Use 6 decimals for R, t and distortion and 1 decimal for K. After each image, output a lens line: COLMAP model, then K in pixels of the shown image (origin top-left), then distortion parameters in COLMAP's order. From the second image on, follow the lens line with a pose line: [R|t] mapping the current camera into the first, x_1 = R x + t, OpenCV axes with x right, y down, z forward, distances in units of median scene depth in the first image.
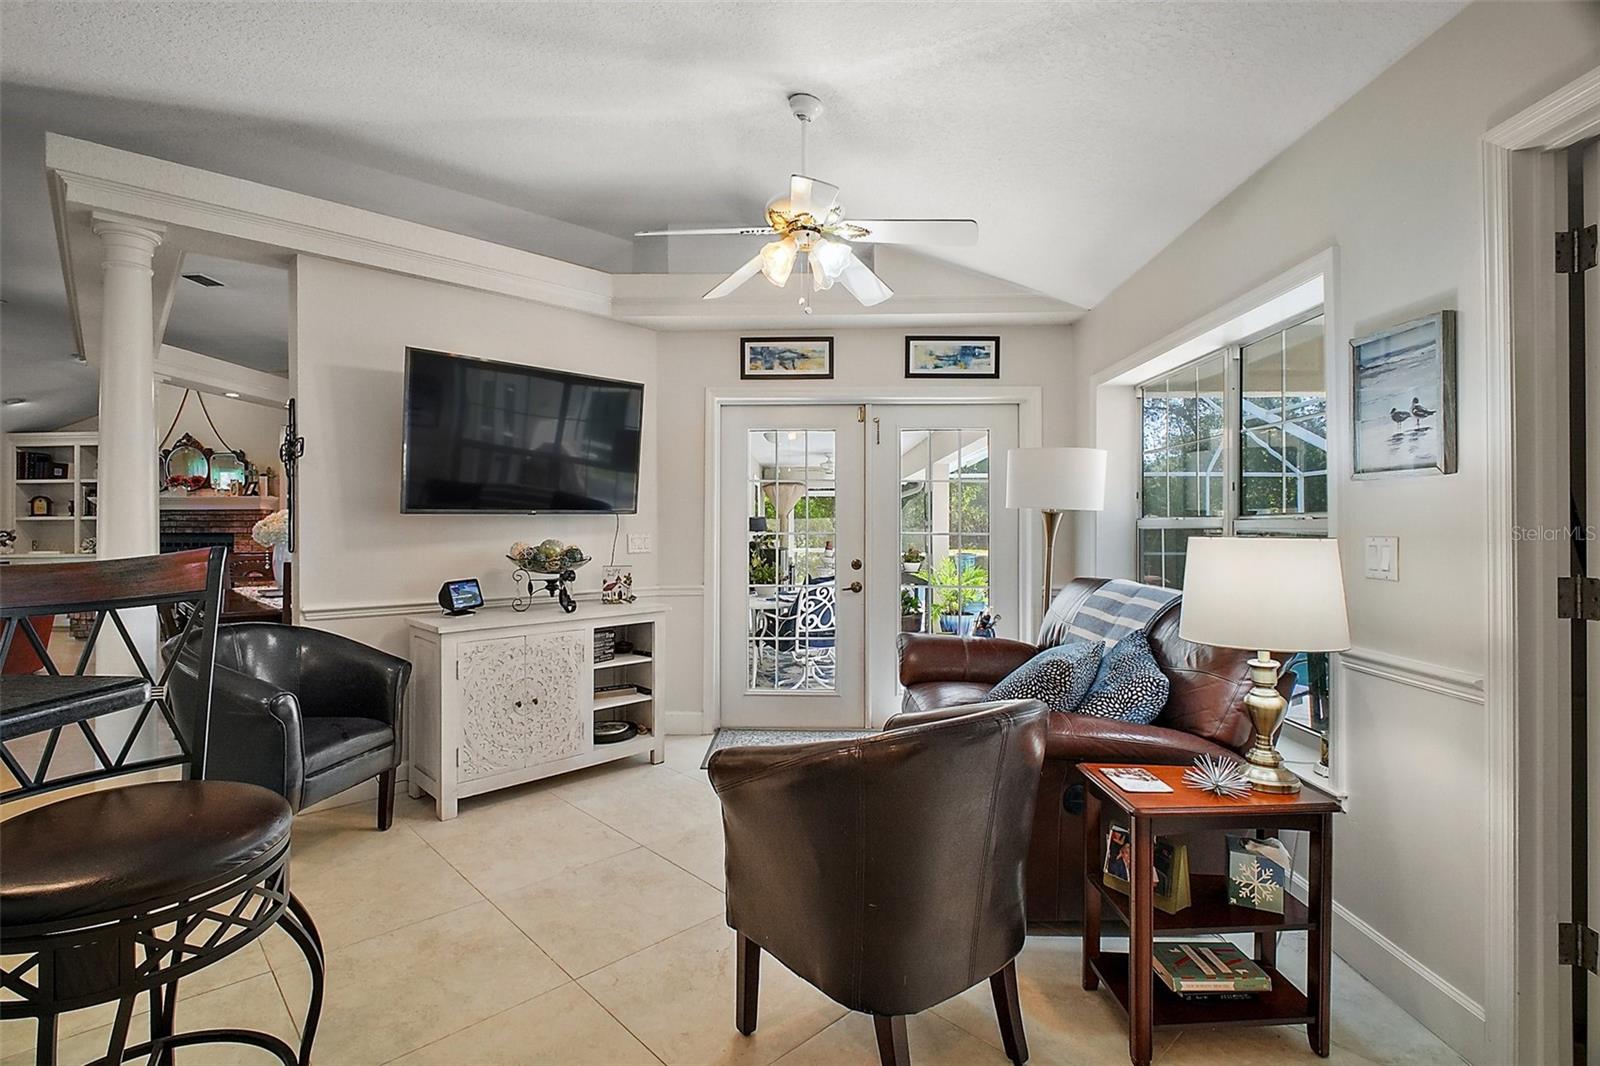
lens RADIAL K [[745.0, 0, 769.7], [0, 745.0, 526.9], [0, 0, 1]] dist [-0.000461, -0.000272]
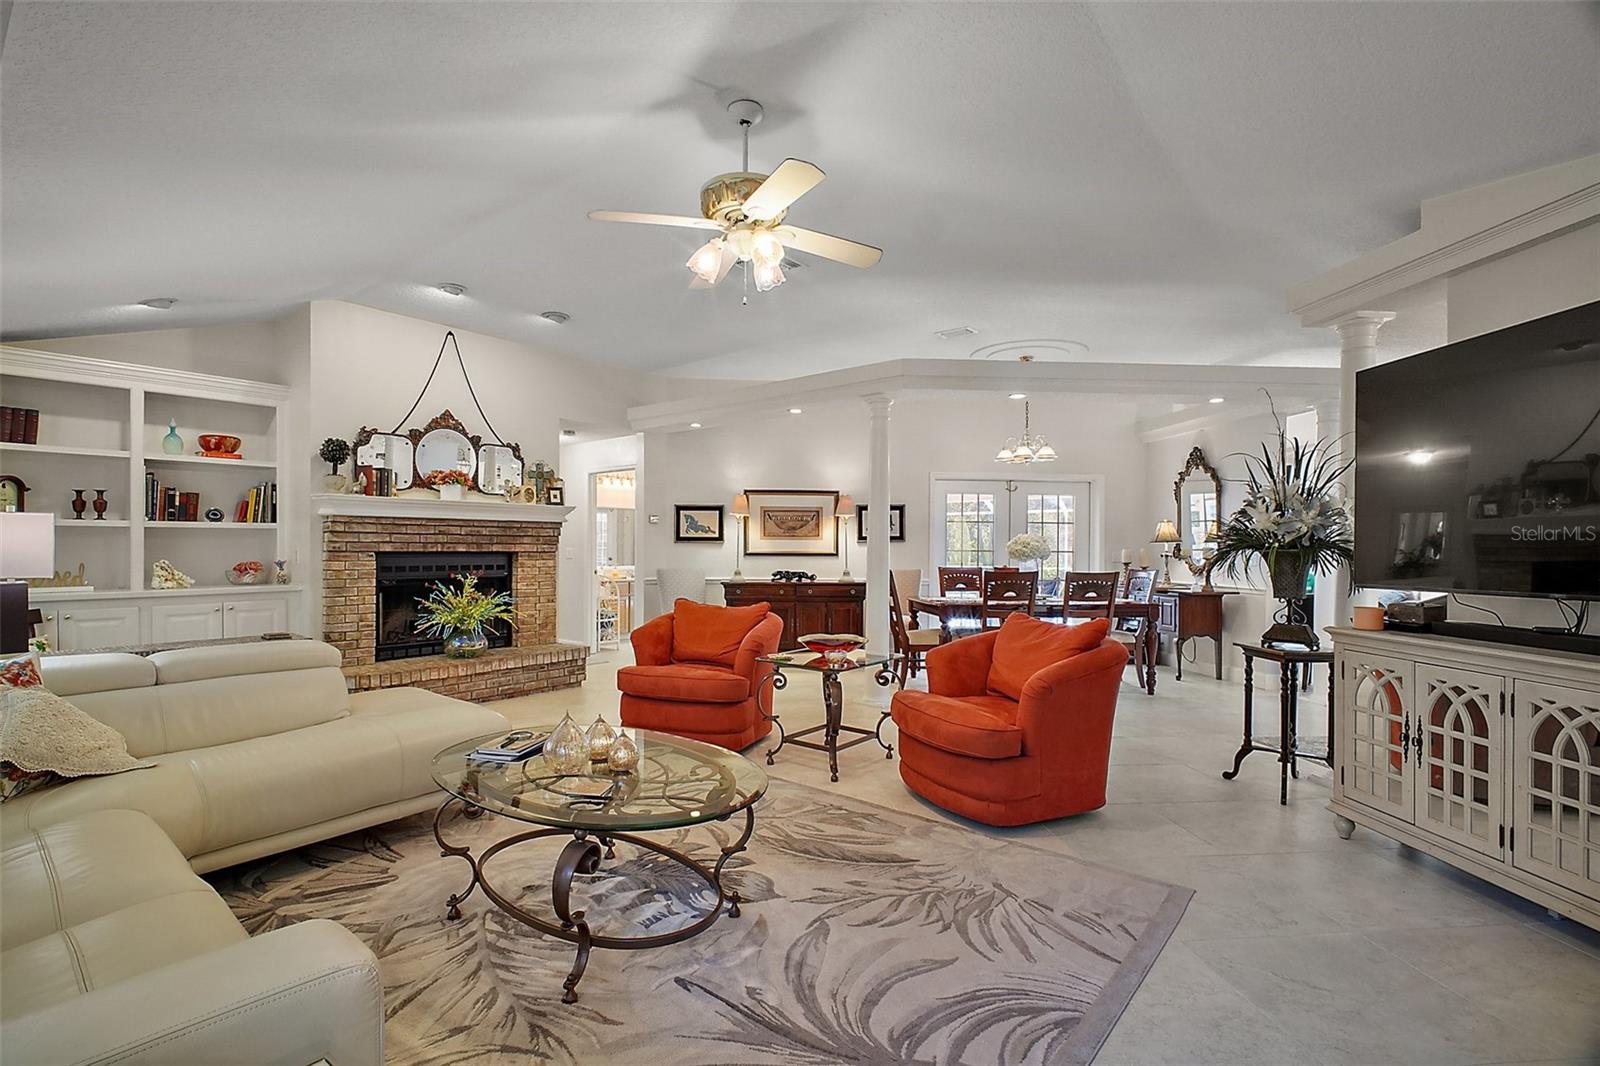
lens RADIAL K [[743.1, 0, 776.9], [0, 743.1, 545.9], [0, 0, 1]] dist [-0.001693, -0.000814]
pose [[0.606473, 0.006001, 0.795082, -1.168196], [-0.007399, 0.999971, -0.001903, 0.001794], [-0.795070, -0.004729, 0.606500, 0.326241]]
